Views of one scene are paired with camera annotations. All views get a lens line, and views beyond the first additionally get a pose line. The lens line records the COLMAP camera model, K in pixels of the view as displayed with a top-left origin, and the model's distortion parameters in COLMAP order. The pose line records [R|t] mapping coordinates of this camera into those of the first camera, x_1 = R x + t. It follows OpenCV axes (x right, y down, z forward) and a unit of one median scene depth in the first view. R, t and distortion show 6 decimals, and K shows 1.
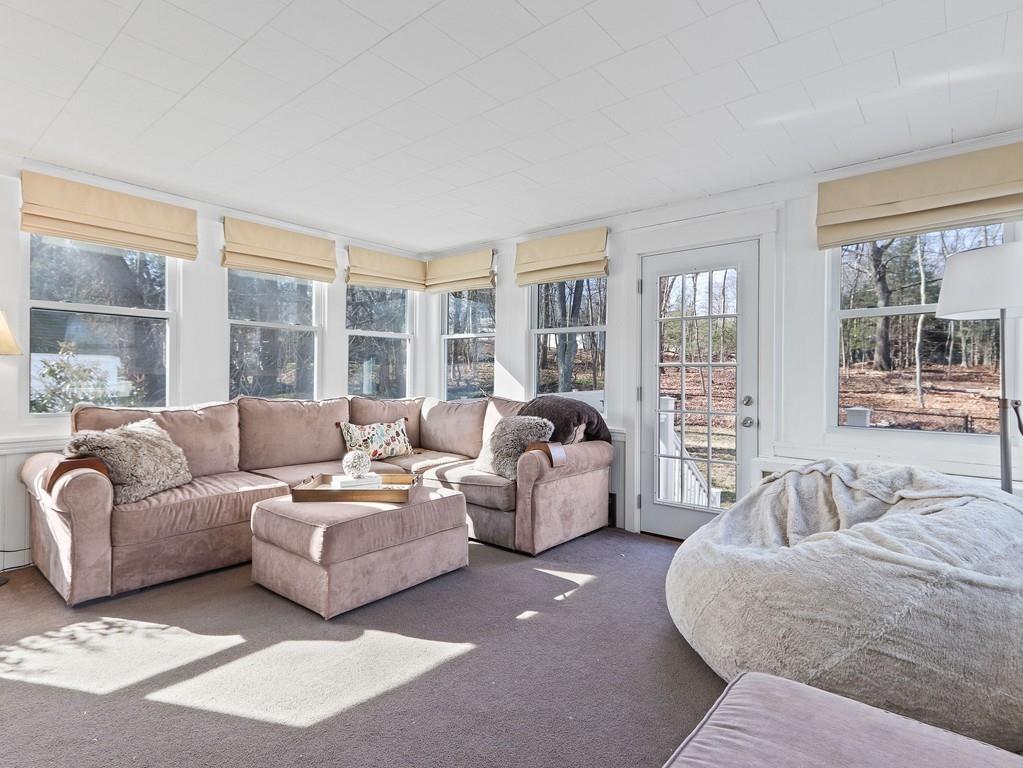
lens RADIAL K [[531.0, 0, 514.4], [0, 531.0, 385.0], [0, 0, 1]] dist [0.000615, 0.000098]
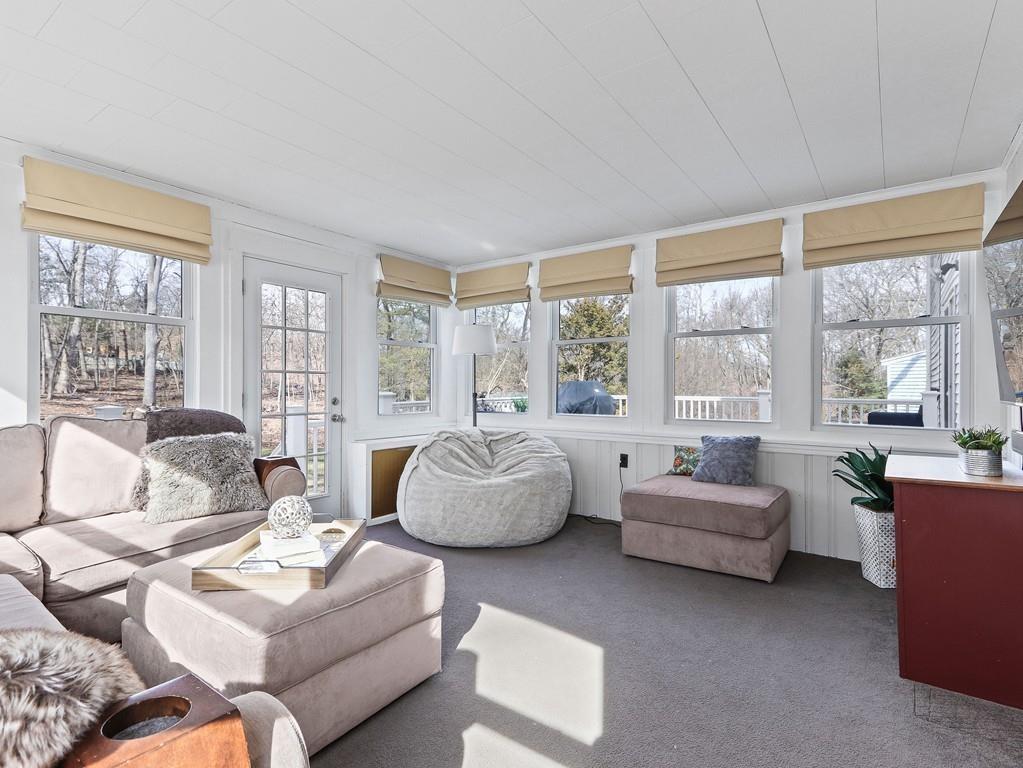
lens RADIAL K [[531.0, 0, 514.4], [0, 531.0, 385.0], [0, 0, 1]] dist [0.000615, 0.000098]
pose [[-0.067969, -0.003233, 0.997682, -0.854790], [0.004409, 0.999984, 0.003541, -0.010920], [-0.997678, 0.004640, -0.067954, 0.664489]]
